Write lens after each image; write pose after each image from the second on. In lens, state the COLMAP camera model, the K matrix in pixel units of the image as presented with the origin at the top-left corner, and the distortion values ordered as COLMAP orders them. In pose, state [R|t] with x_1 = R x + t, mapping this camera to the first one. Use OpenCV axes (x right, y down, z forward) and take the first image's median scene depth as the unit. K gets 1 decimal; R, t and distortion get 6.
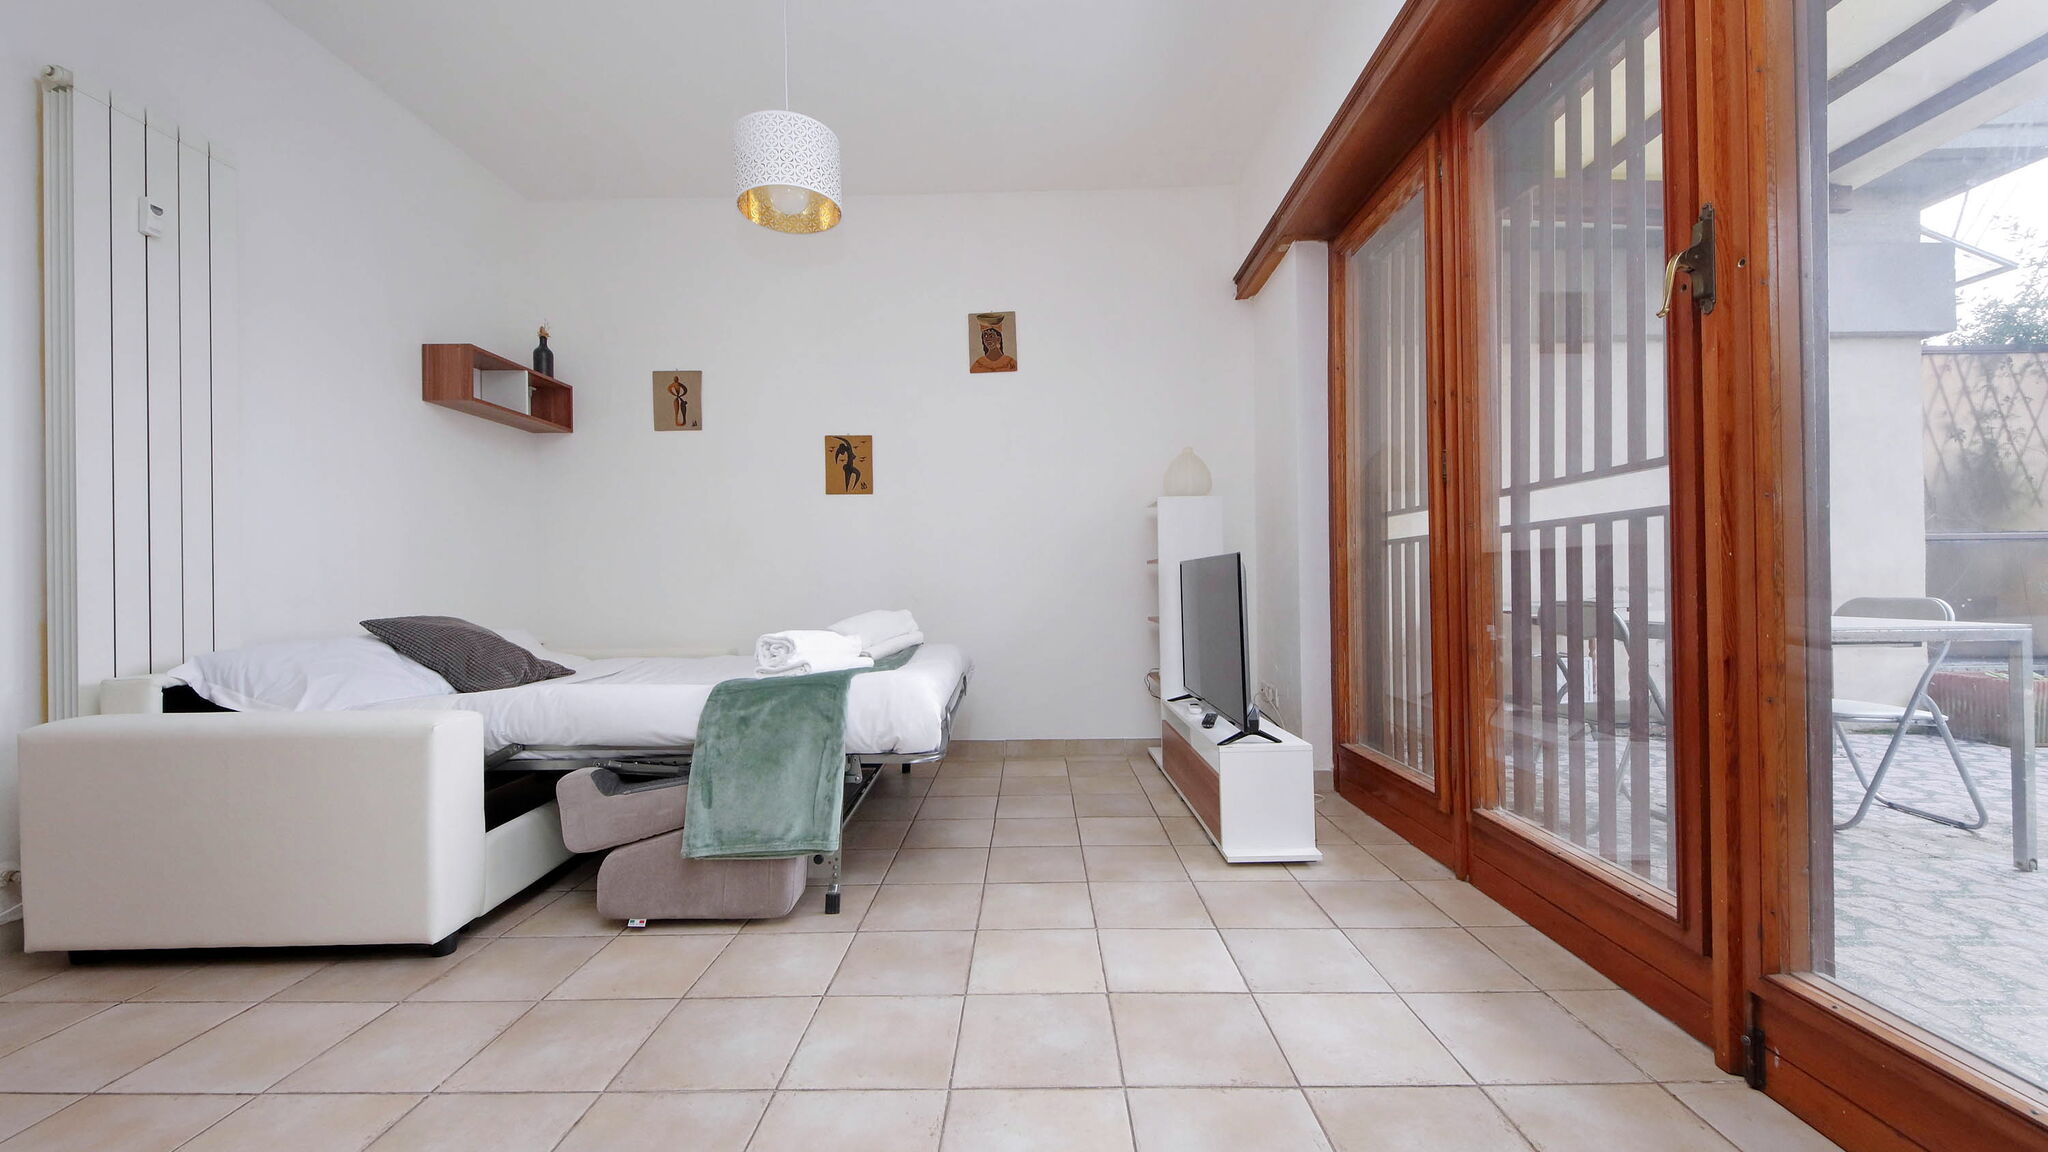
lens RADIAL K [[778.5, 0, 1028.5], [0, 778.5, 585.9], [0, 0, 1]] dist [0.022421, -0.008186]
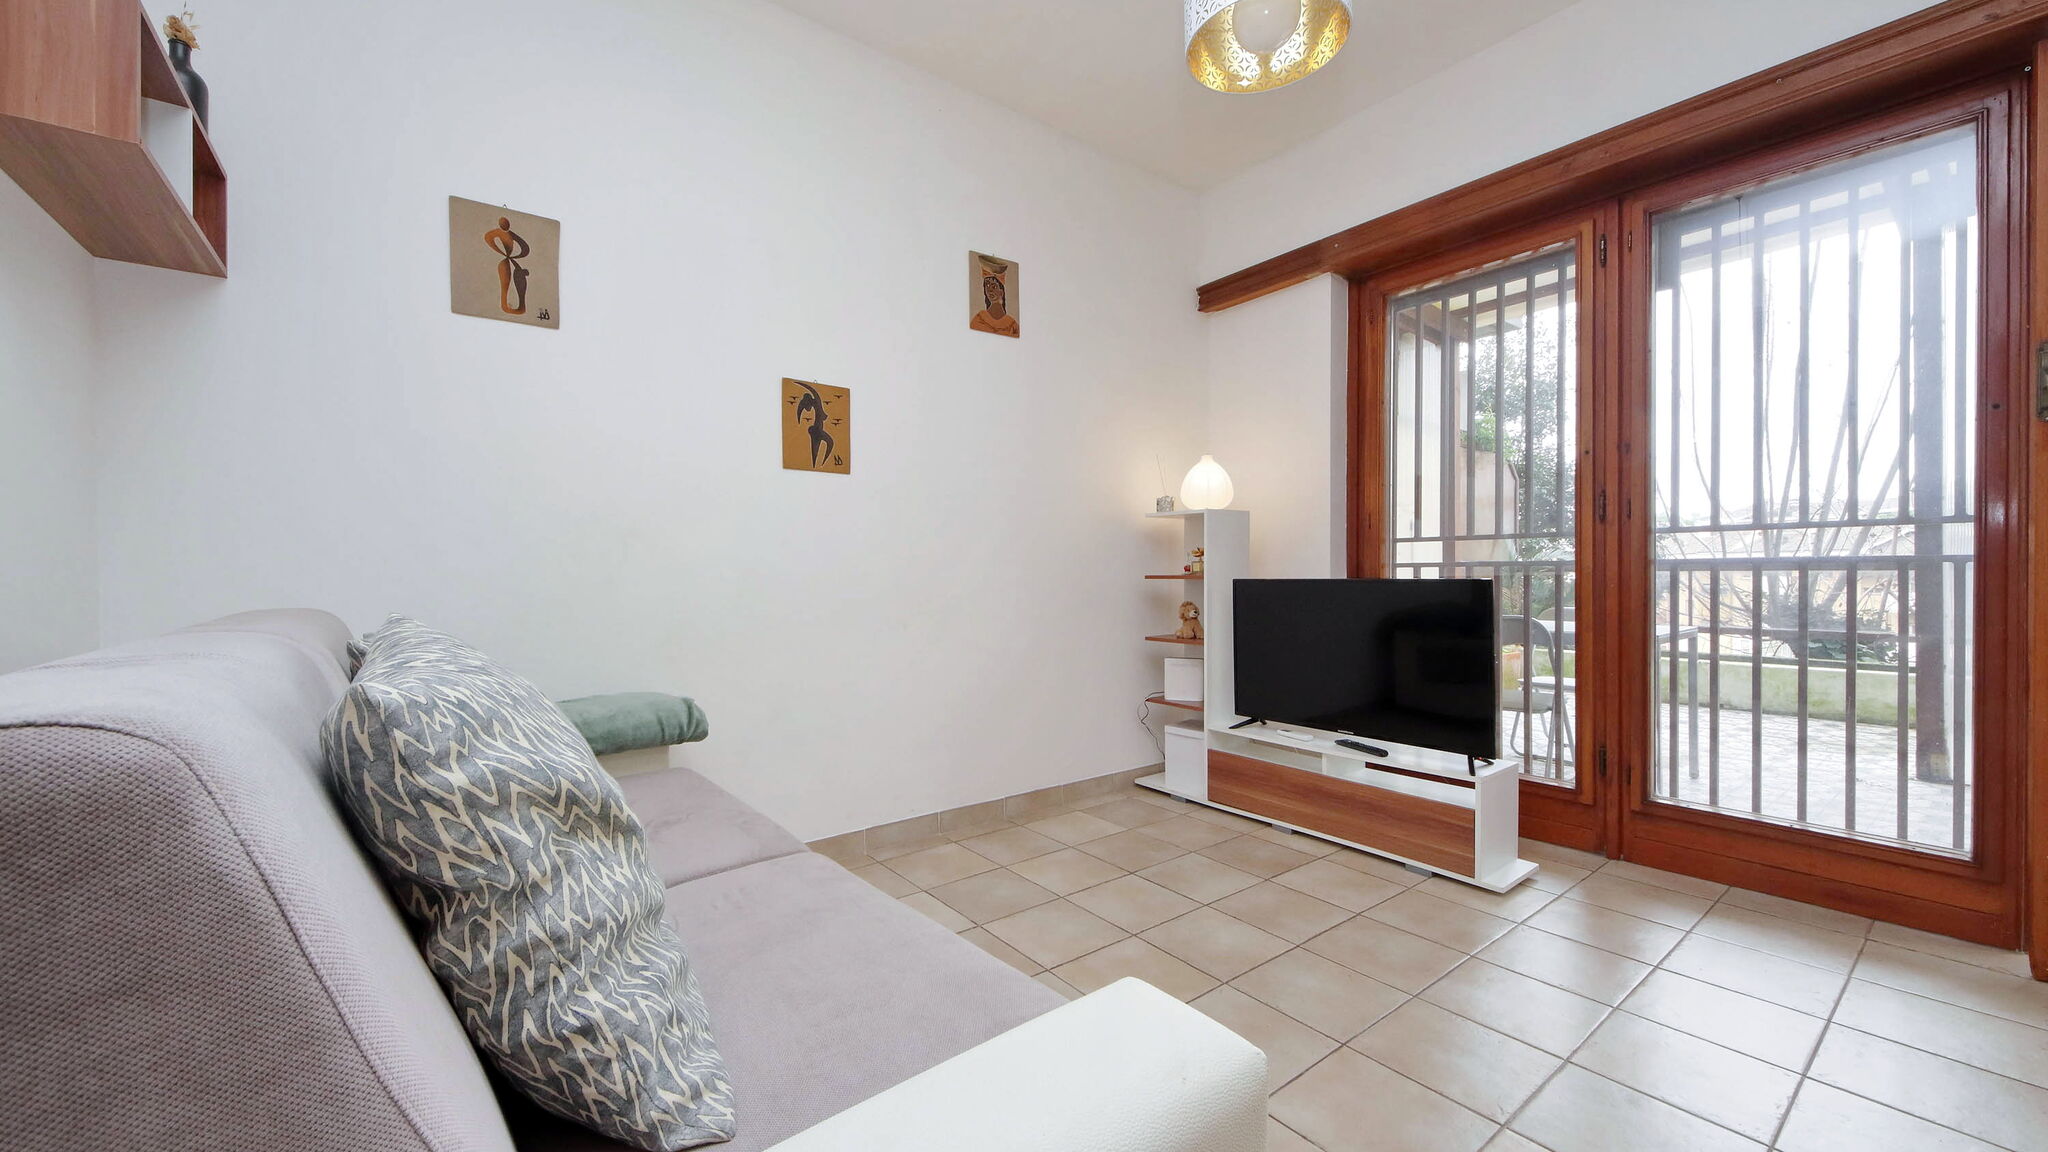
lens RADIAL K [[778.5, 0, 1025.9], [0, 778.5, 595.1], [0, 0, 1]] dist [0.022421, -0.008186]
pose [[0.791571, -0.000844, 0.611077, -0.535760], [-0.003516, 0.999976, 0.005935, -0.015829], [-0.611067, -0.006846, 0.791549, 0.380901]]
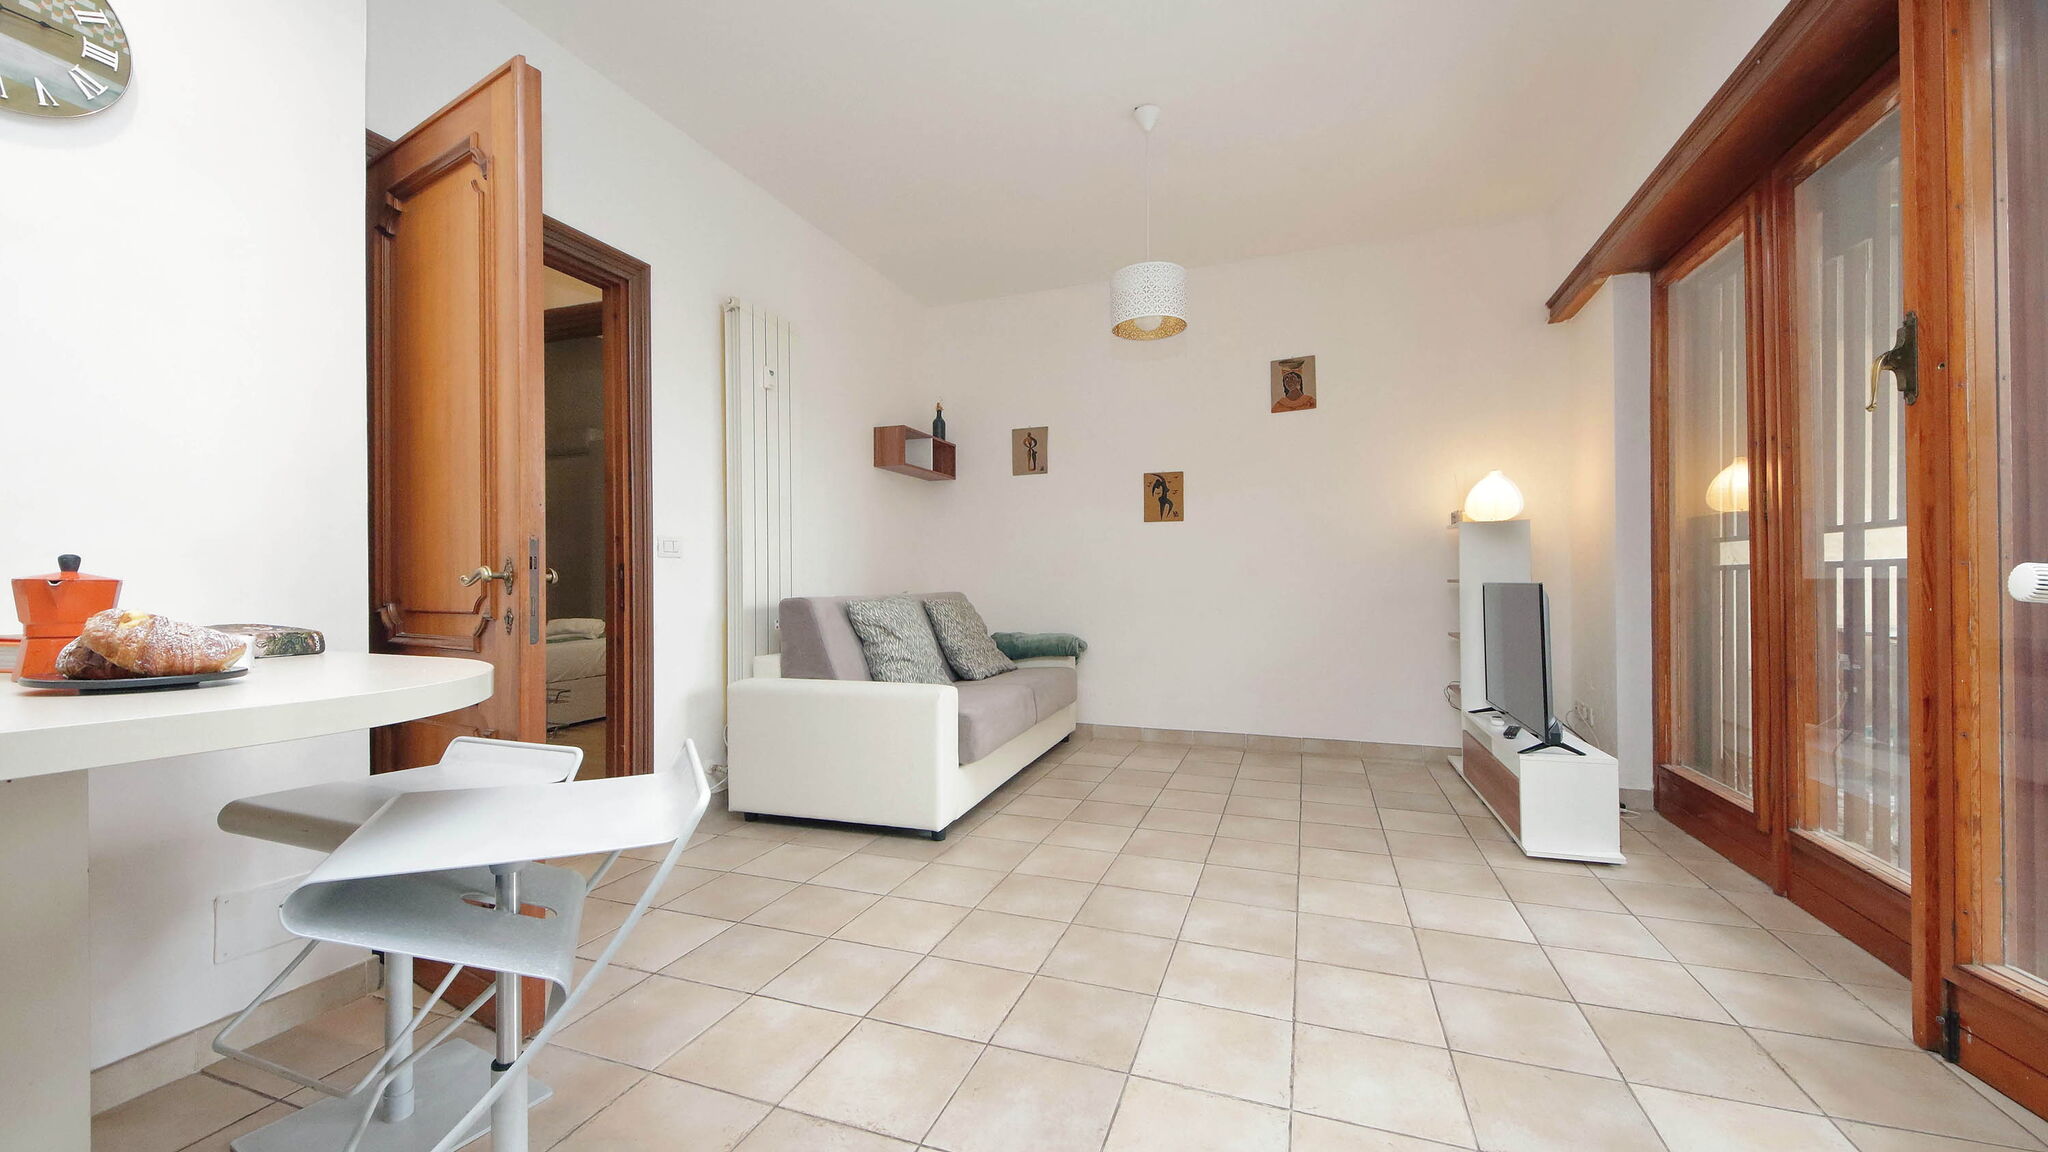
lens RADIAL K [[778.5, 0, 1020.5], [0, 778.5, 580.6], [0, 0, 1]] dist [0.022421, -0.008186]
pose [[0.940480, 0.006279, -0.339792, -0.032743], [-0.007350, 0.999971, -0.001865, -0.024998], [0.339770, 0.004251, 0.940499, -0.210021]]
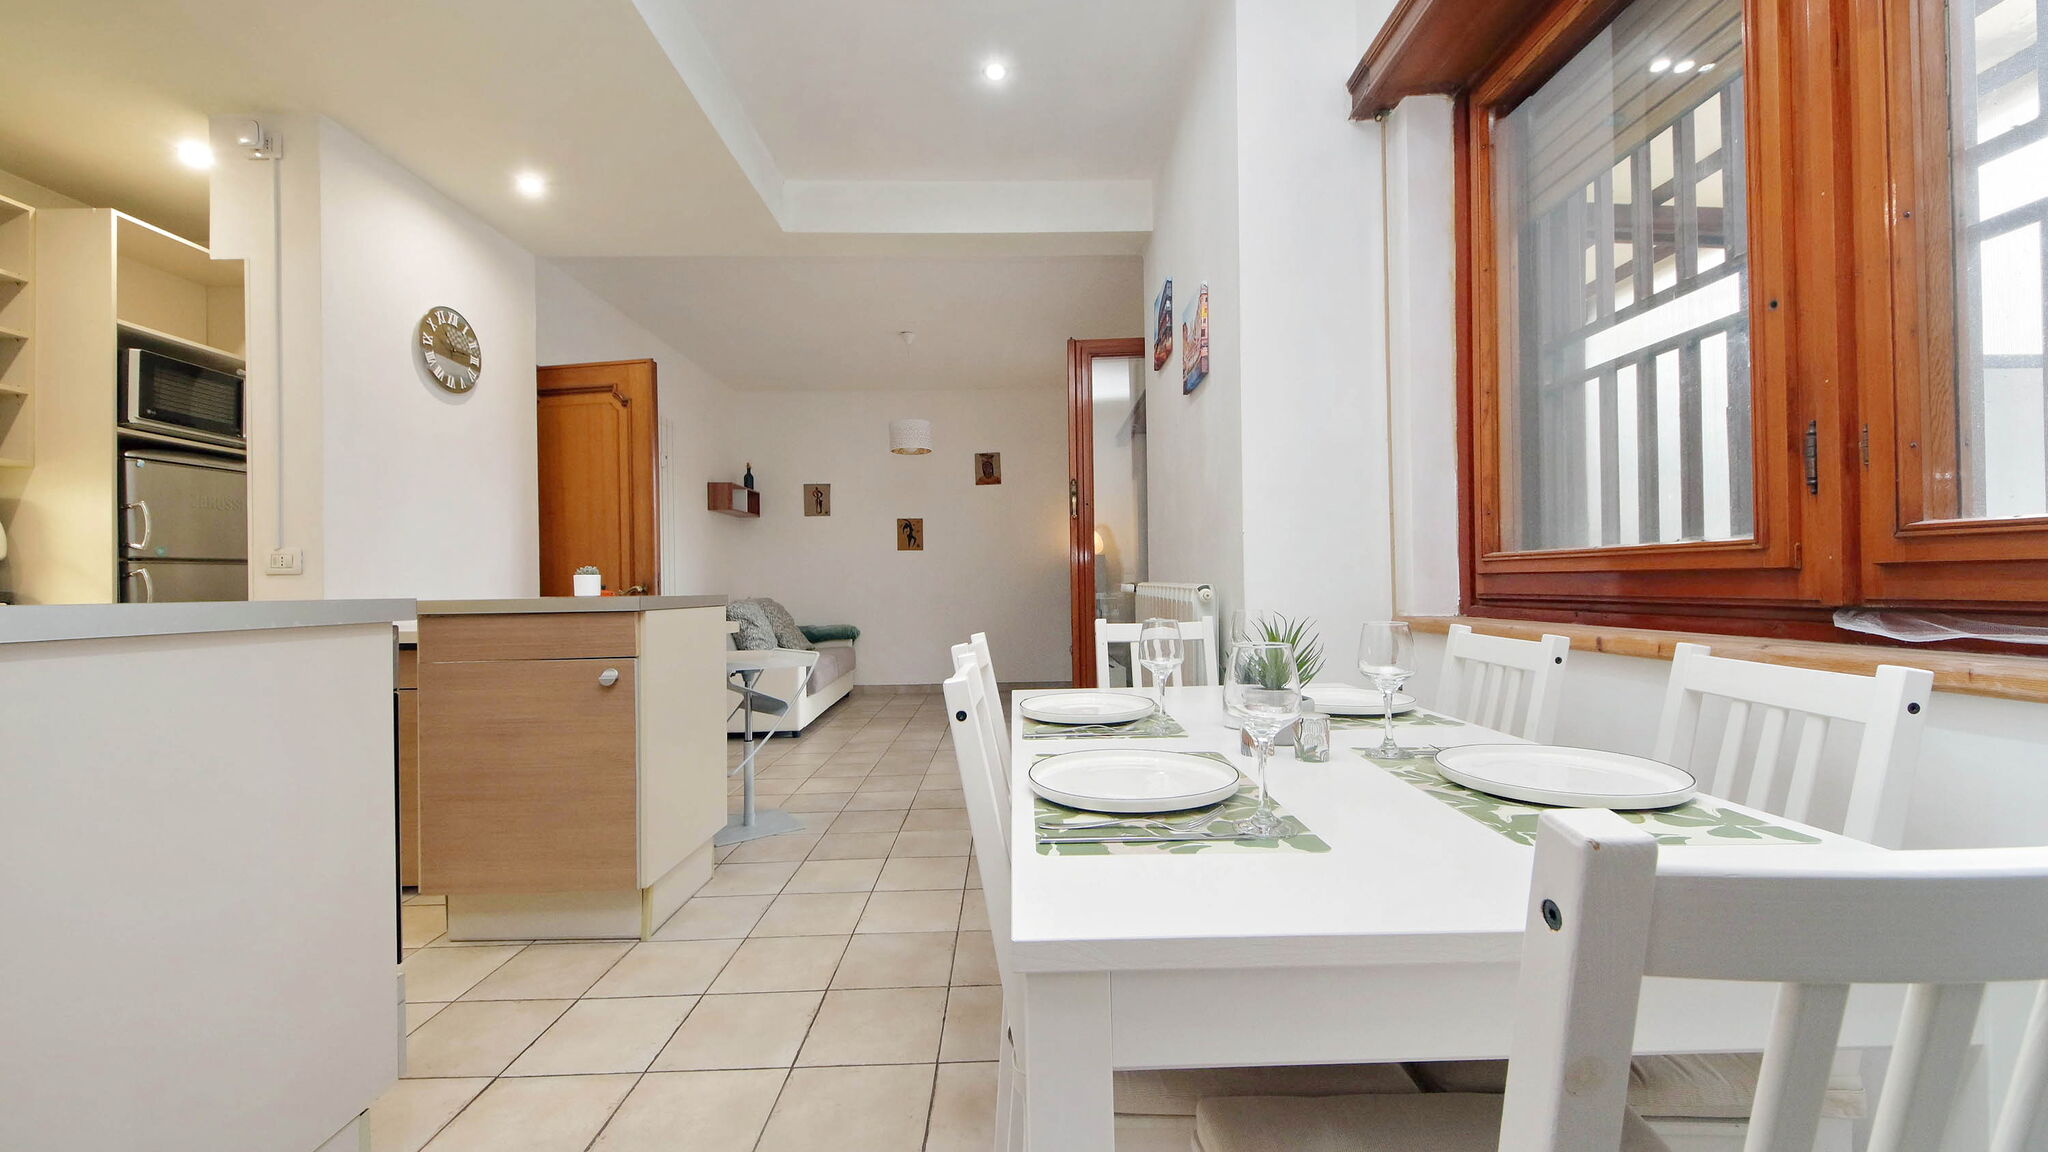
lens RADIAL K [[778.5, 0, 1045.3], [0, 778.5, 557.4], [0, 0, 1]] dist [0.022421, -0.008186]
pose [[0.998856, -0.004817, 0.047569, 0.000708], [0.006843, 0.999072, -0.042524, -0.021216], [-0.047320, 0.042801, 0.997962, -0.911940]]
